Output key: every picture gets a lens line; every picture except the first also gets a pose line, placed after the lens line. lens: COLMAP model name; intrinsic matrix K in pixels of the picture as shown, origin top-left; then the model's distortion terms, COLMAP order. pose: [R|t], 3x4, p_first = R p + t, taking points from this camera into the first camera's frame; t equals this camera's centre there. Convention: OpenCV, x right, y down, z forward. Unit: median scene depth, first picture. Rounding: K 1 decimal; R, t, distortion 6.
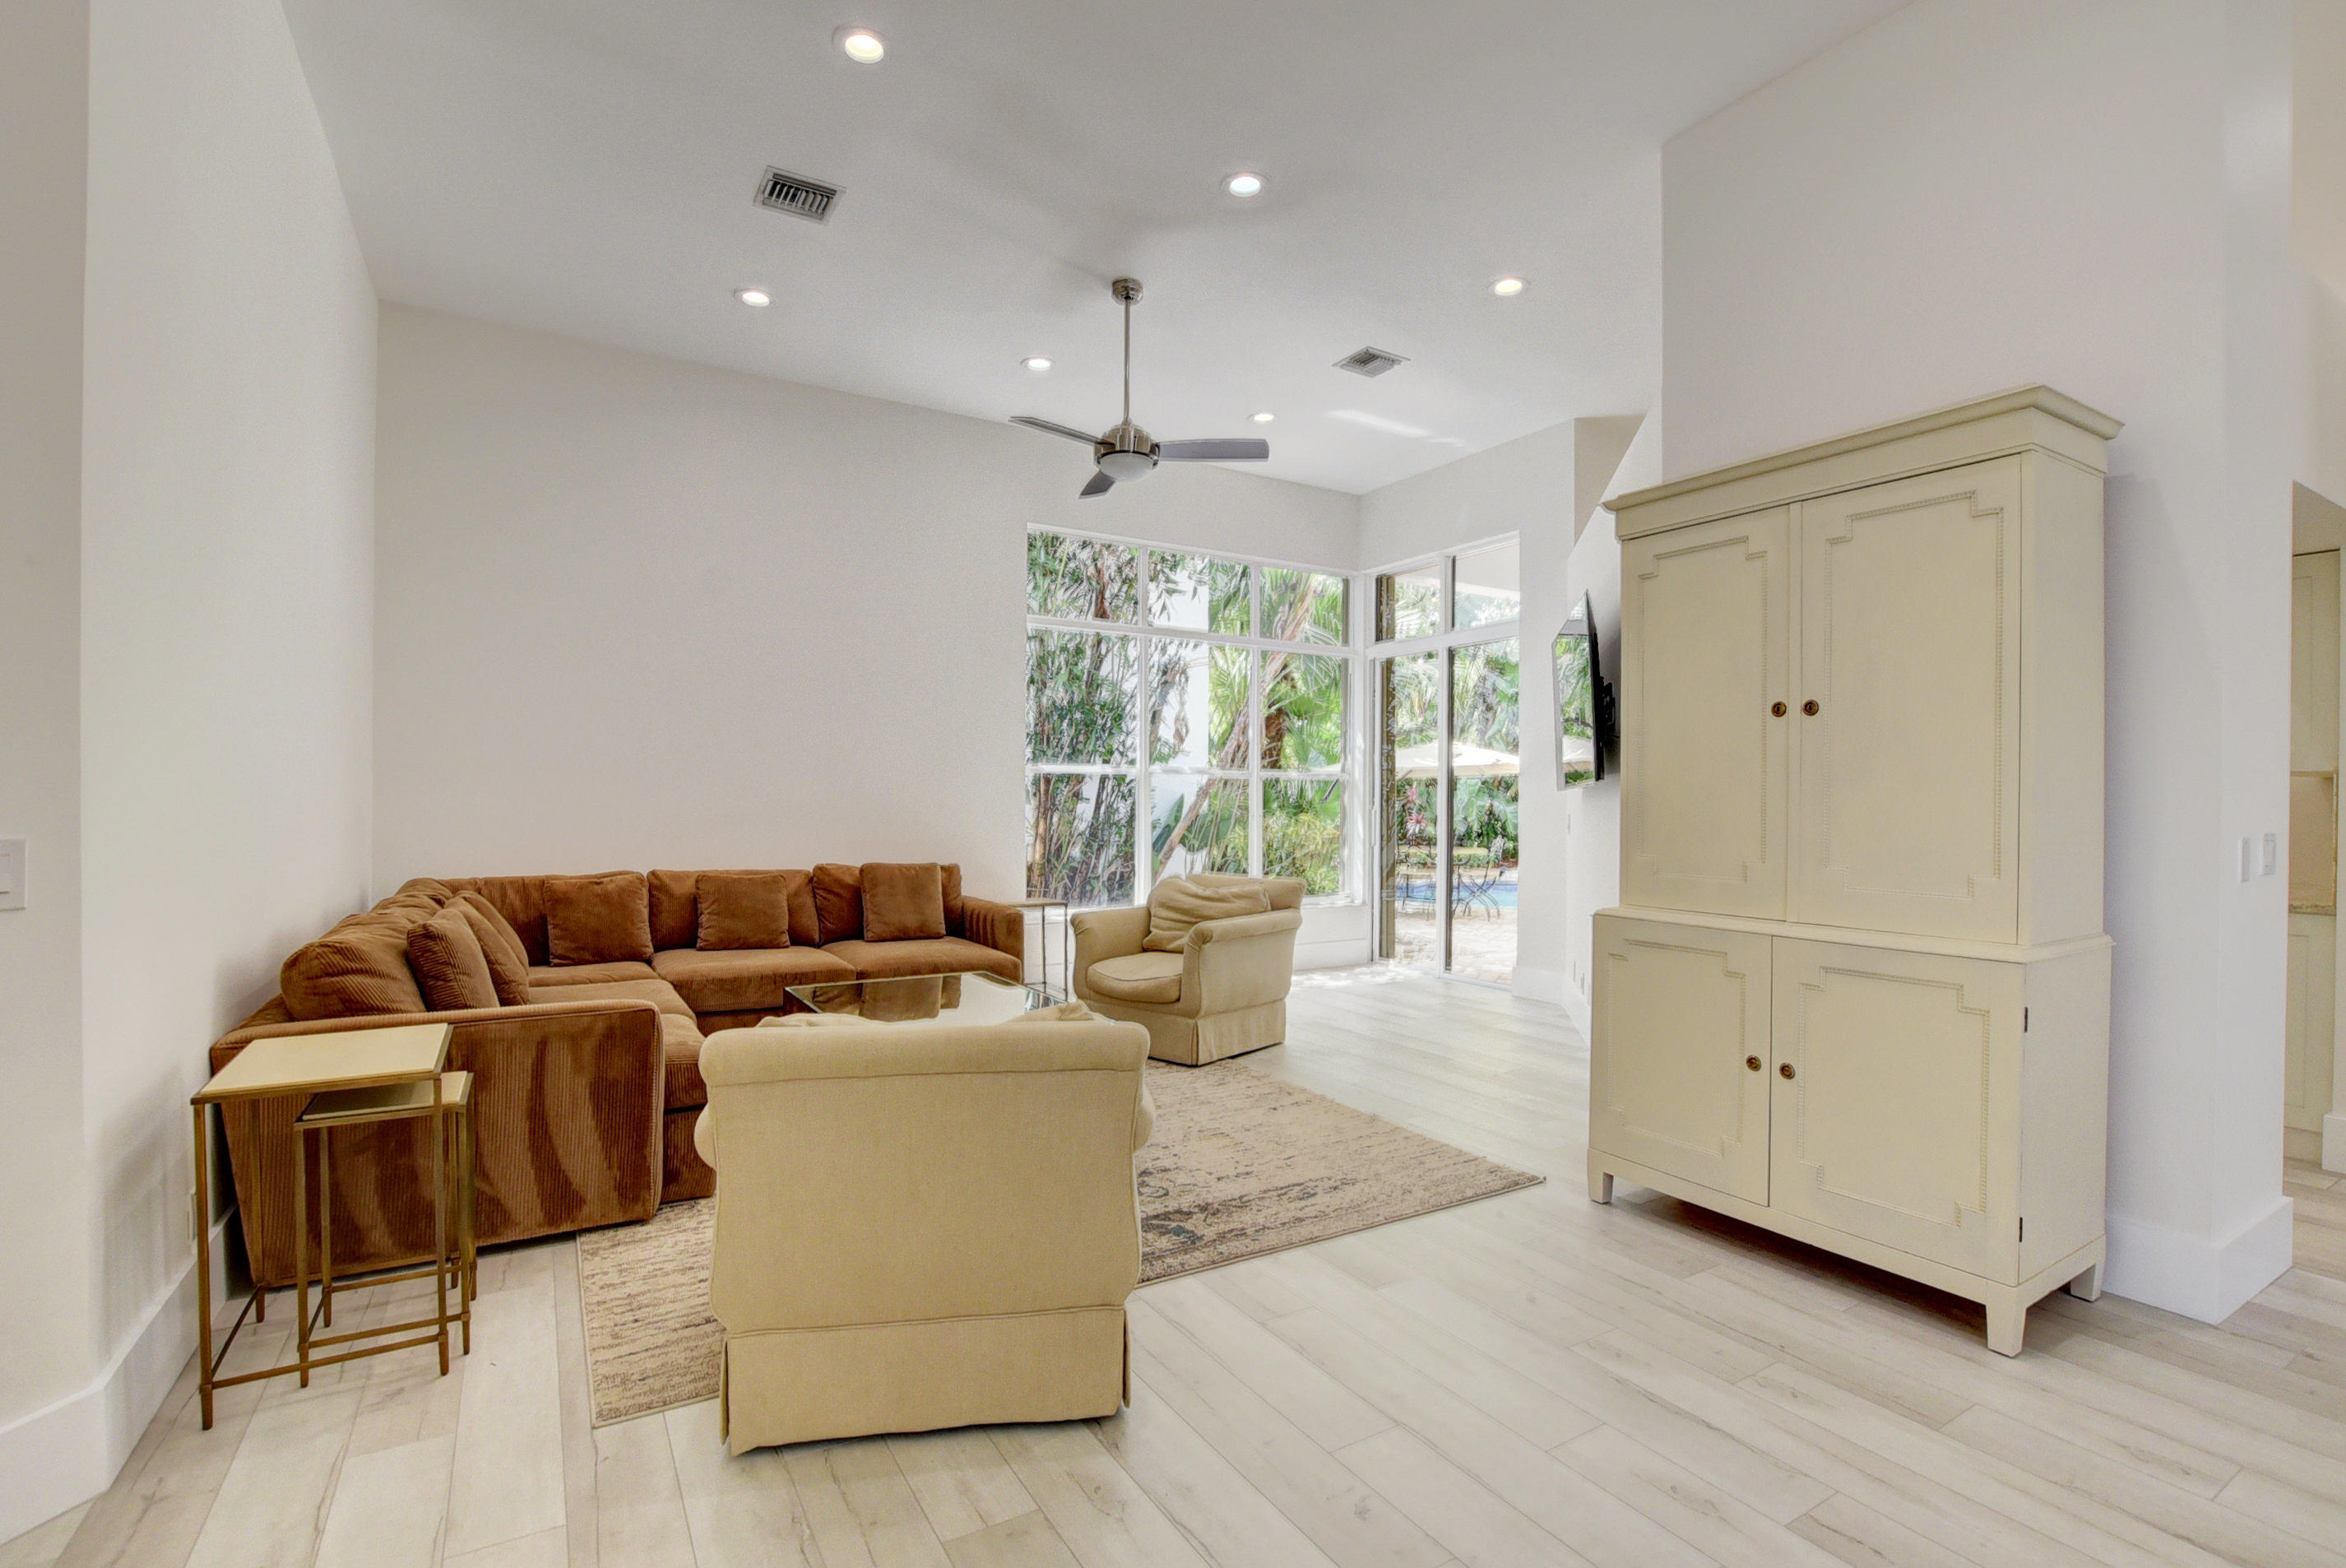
lens RADIAL K [[1059.2, 0, 1183.3], [0, 1059.2, 802.7], [0, 0, 1]] dist [-0.029322, 0.000769]
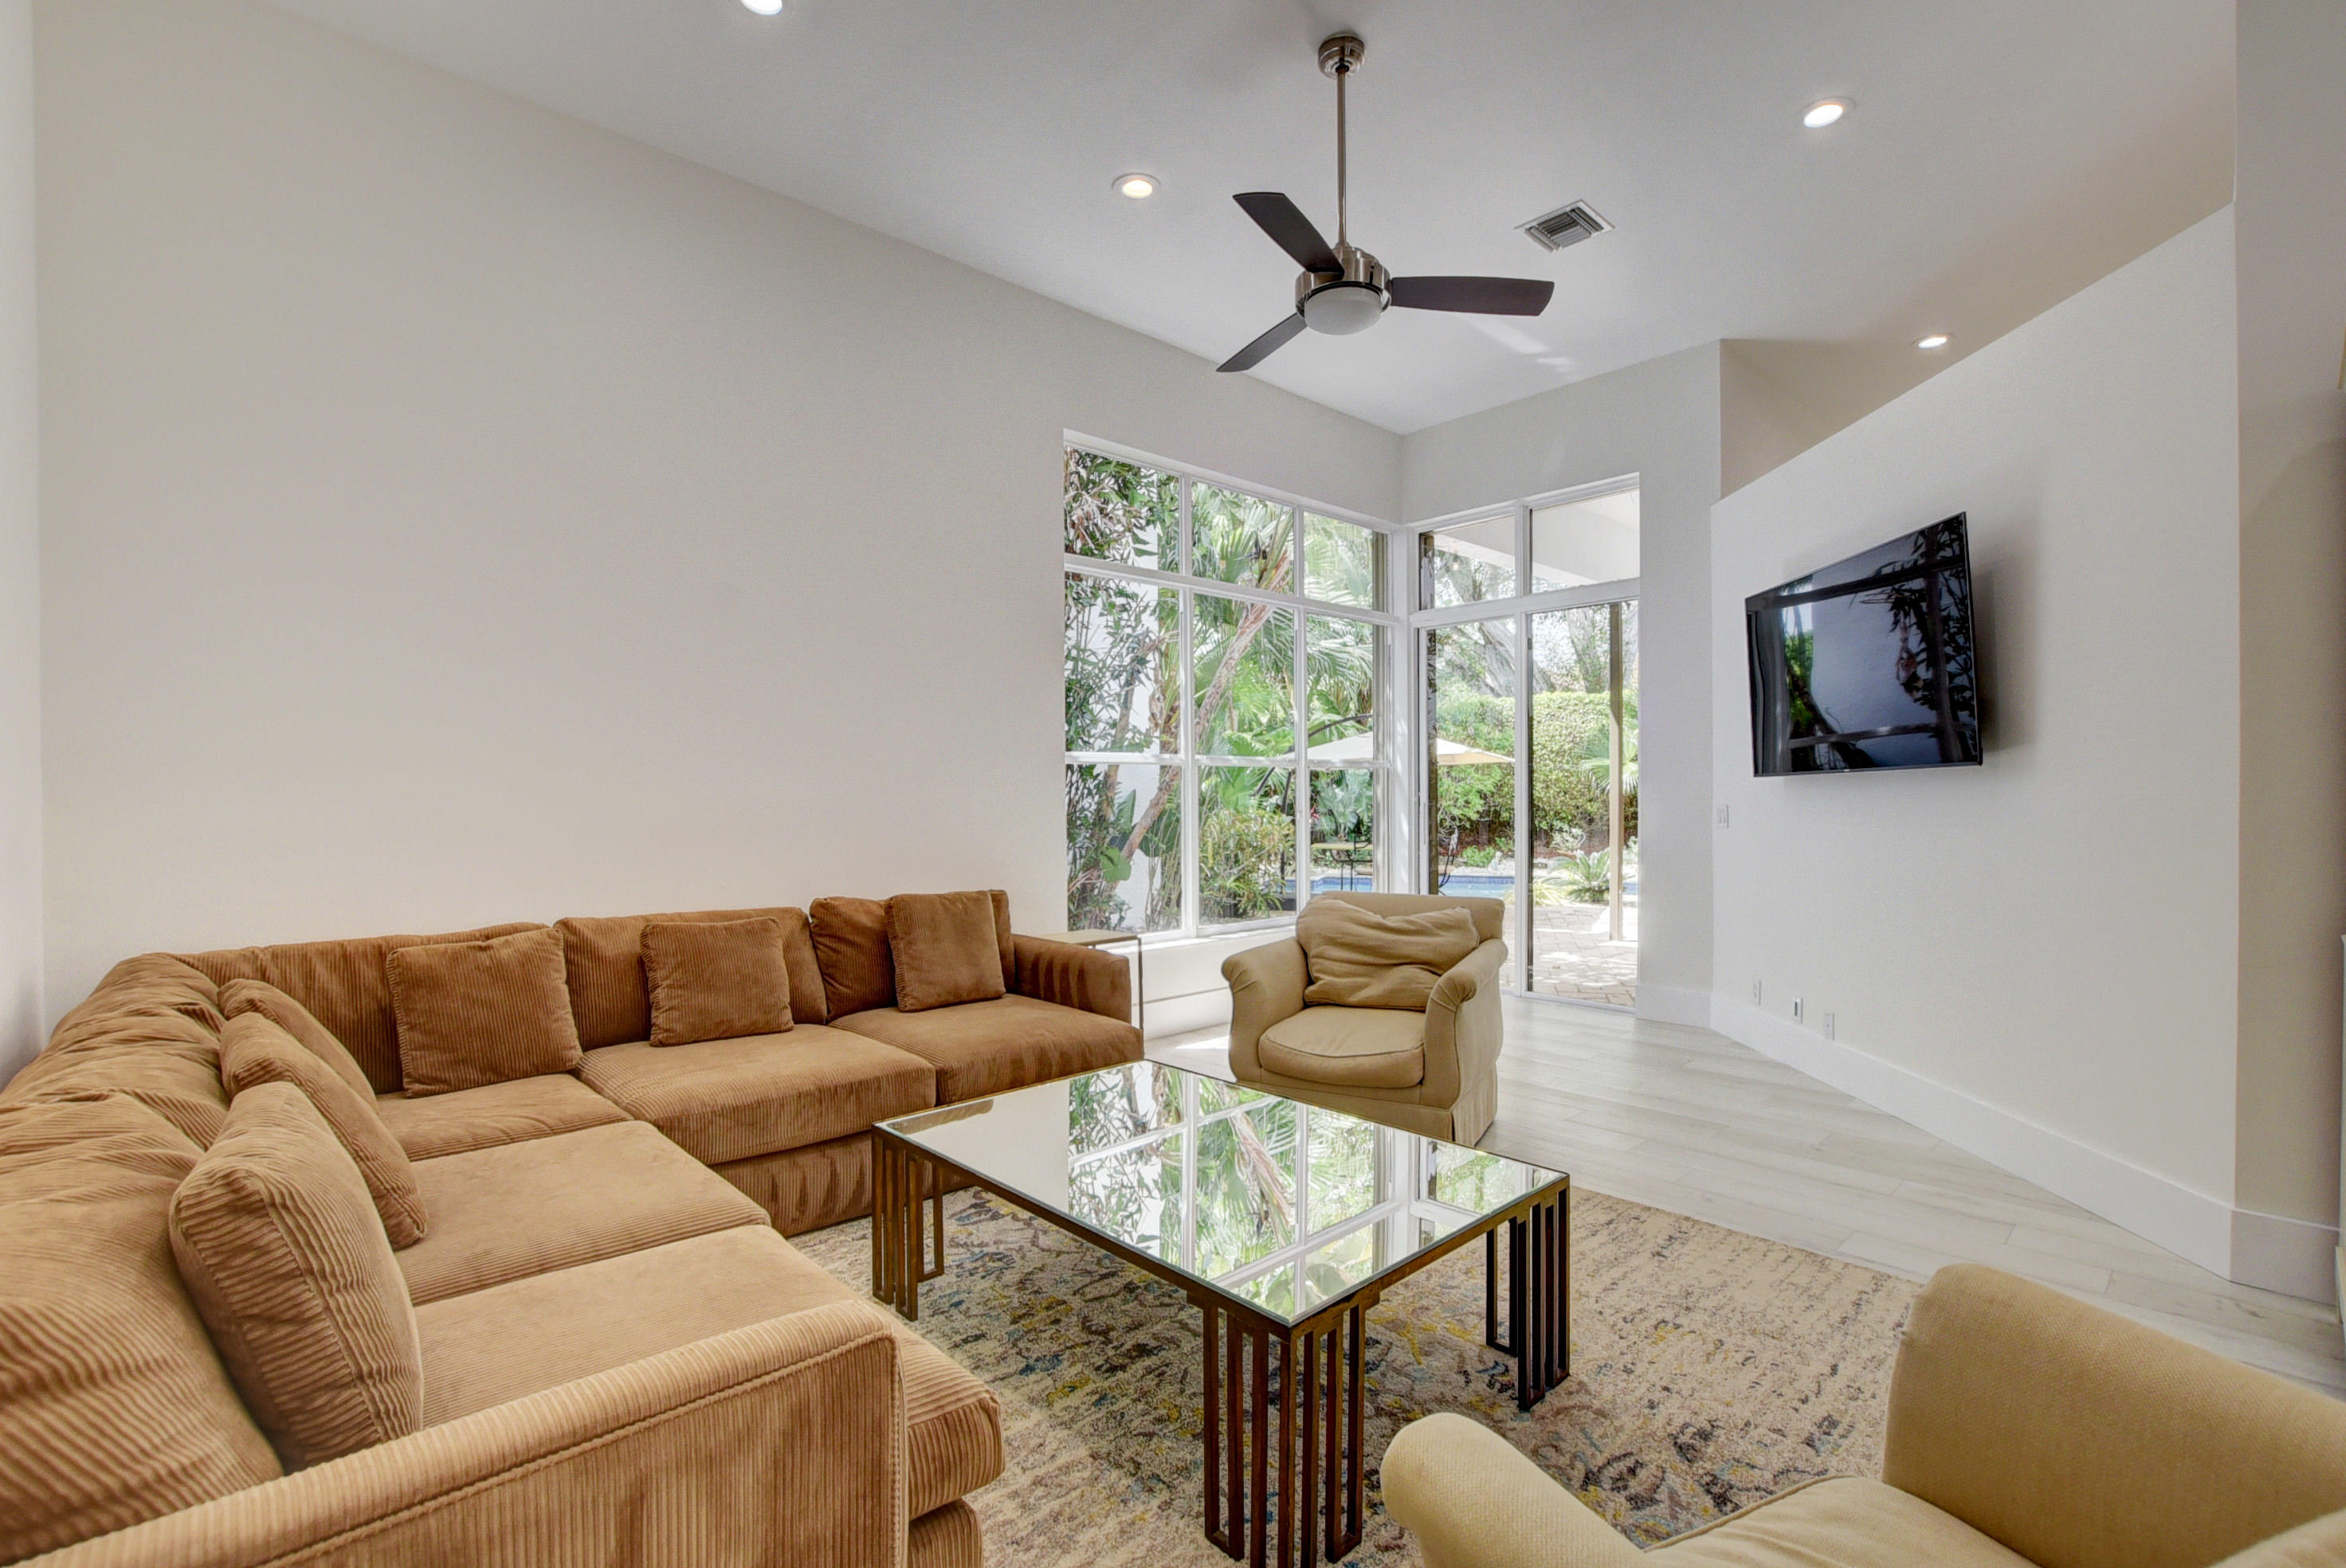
lens RADIAL K [[1030.7, 0, 1177.1], [0, 1030.7, 800.6], [0, 0, 1]] dist [-0.028161, 0.001920]
pose [[0.982086, -0.016385, 0.187721, -0.258800], [0.015932, 0.999865, 0.003926, -0.003993], [-0.187760, -0.000865, 0.982215, 0.330644]]
